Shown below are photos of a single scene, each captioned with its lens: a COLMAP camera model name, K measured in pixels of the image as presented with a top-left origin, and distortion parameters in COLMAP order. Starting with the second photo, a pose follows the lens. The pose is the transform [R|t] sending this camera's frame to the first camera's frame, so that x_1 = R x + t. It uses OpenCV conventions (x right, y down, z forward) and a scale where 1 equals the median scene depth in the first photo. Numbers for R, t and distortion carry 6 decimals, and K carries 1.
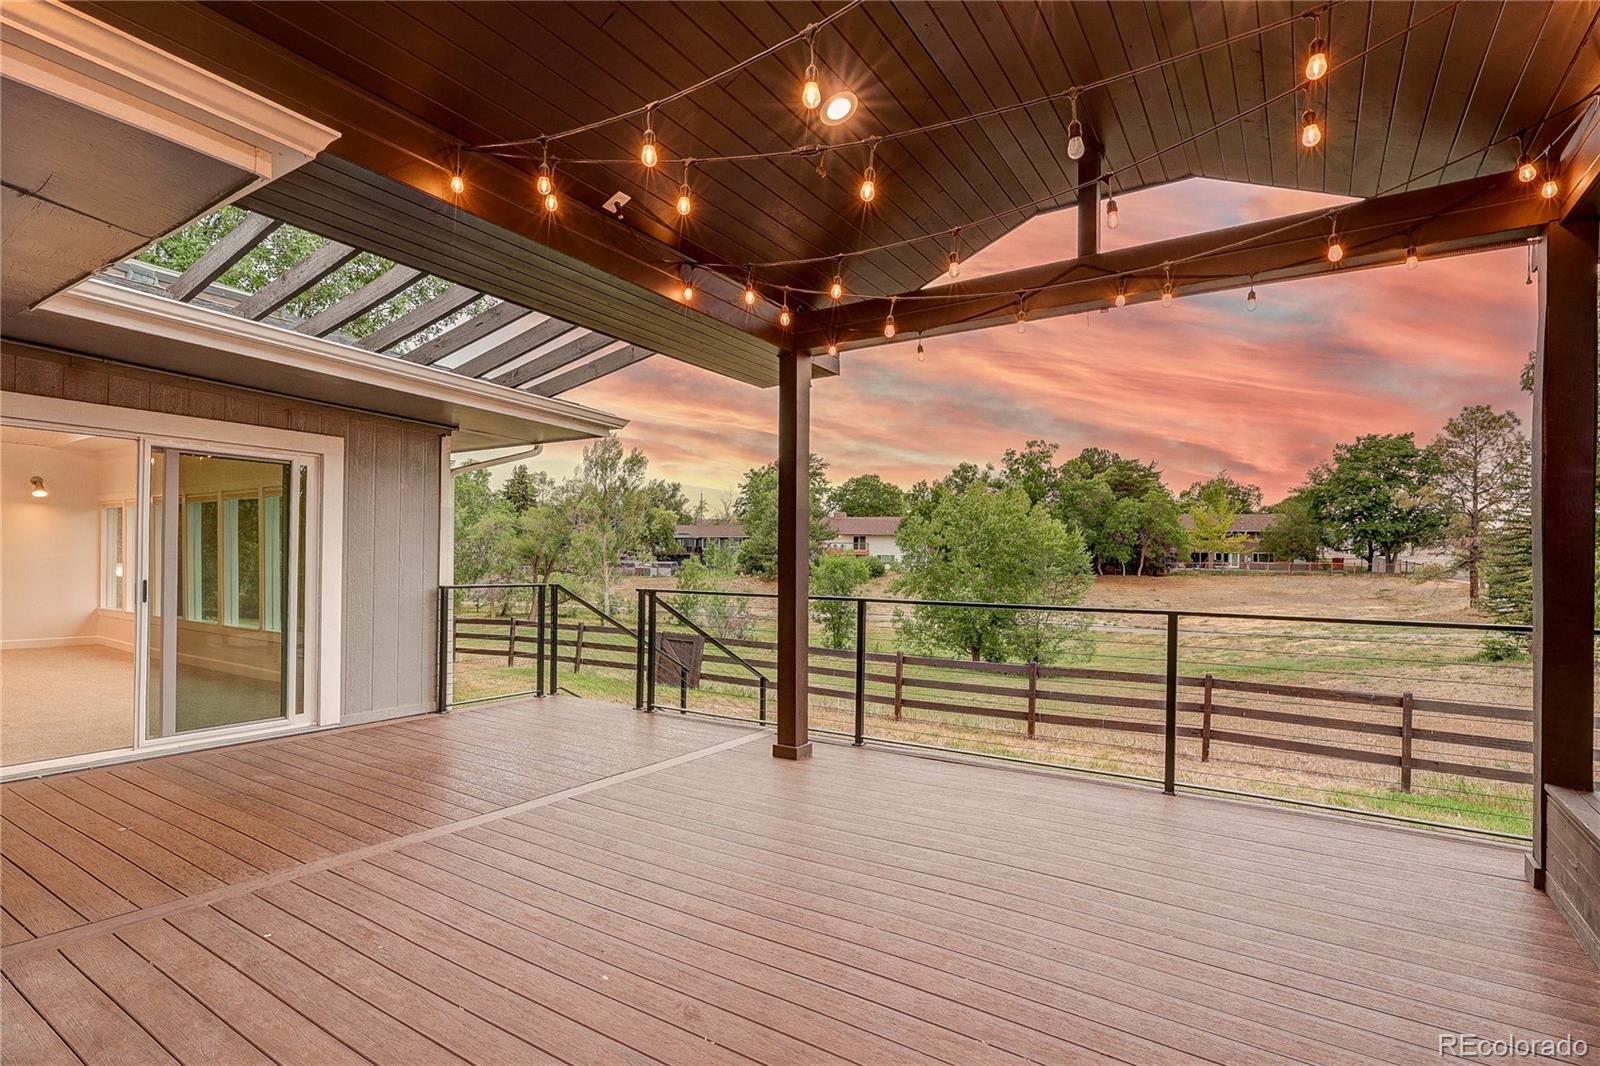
lens RADIAL K [[773.5, 0, 796.8], [0, 773.5, 559.5], [0, 0, 1]] dist [-0.002849, -0.000578]
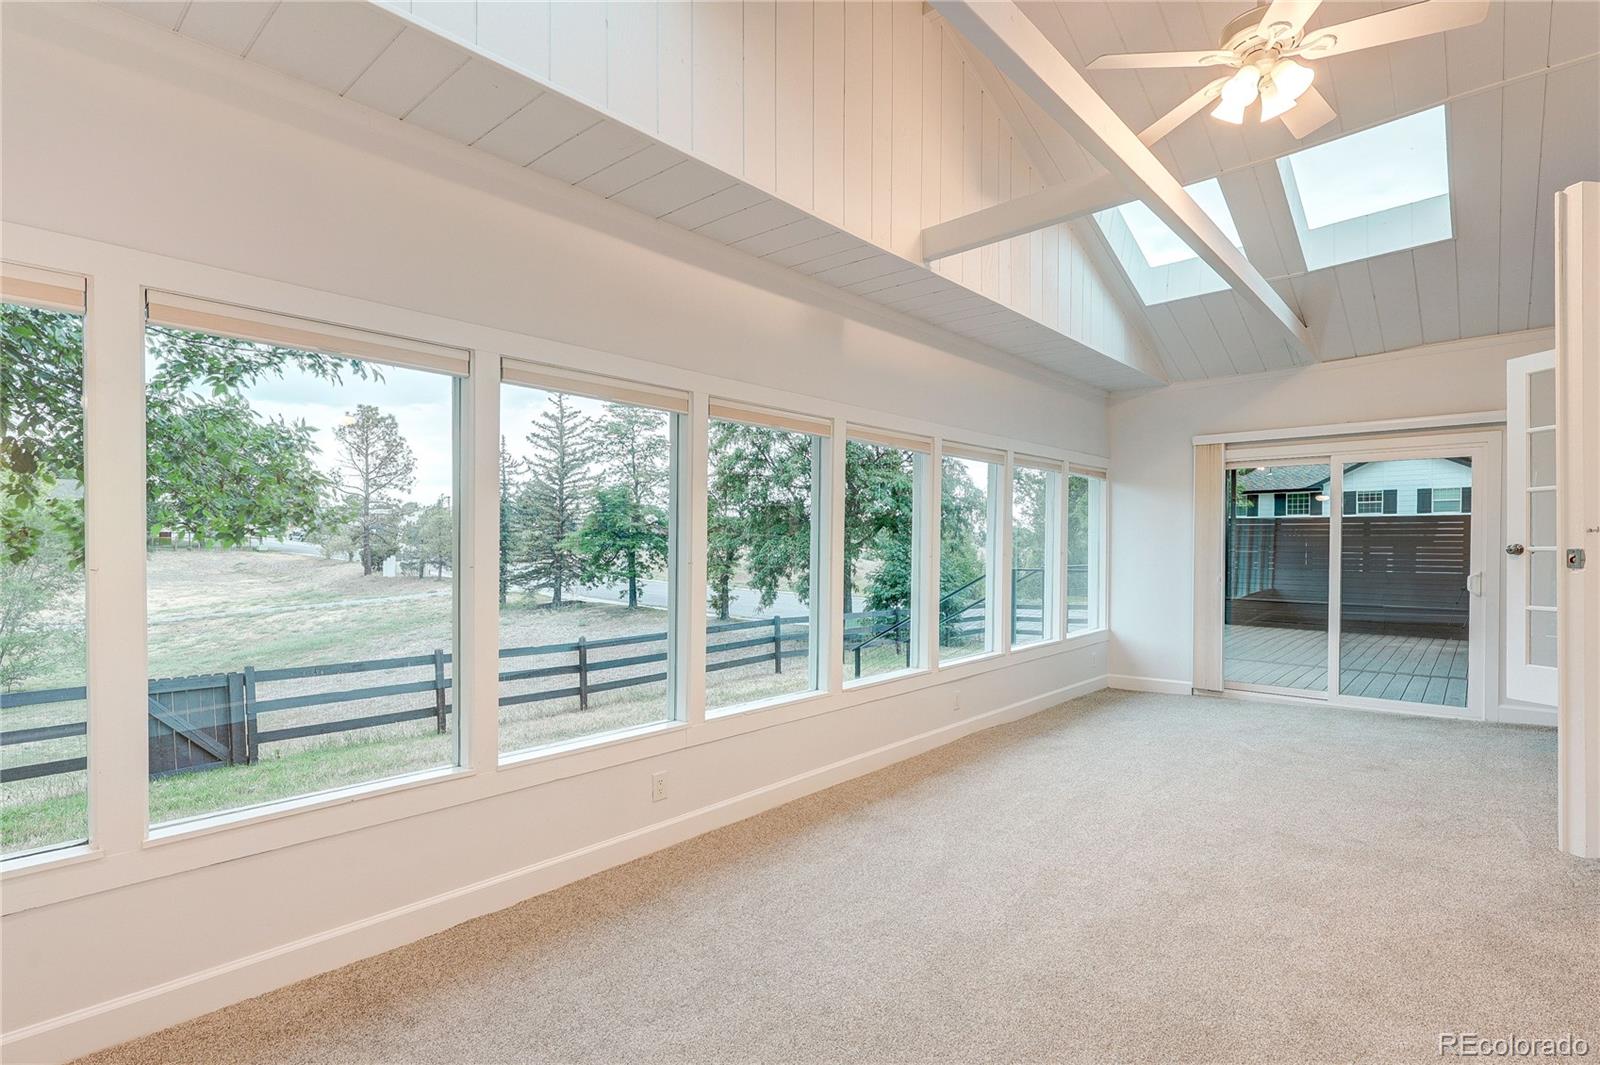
lens RADIAL K [[764.2, 0, 798.9], [0, 764.2, 552.6], [0, 0, 1]] dist [0.004048, 0.000722]
pose [[0.158437, -0.023074, 0.987100, -0.117523], [-0.002463, 0.999715, 0.023764, -0.001263], [-0.987366, -0.006196, 0.158335, 0.092640]]
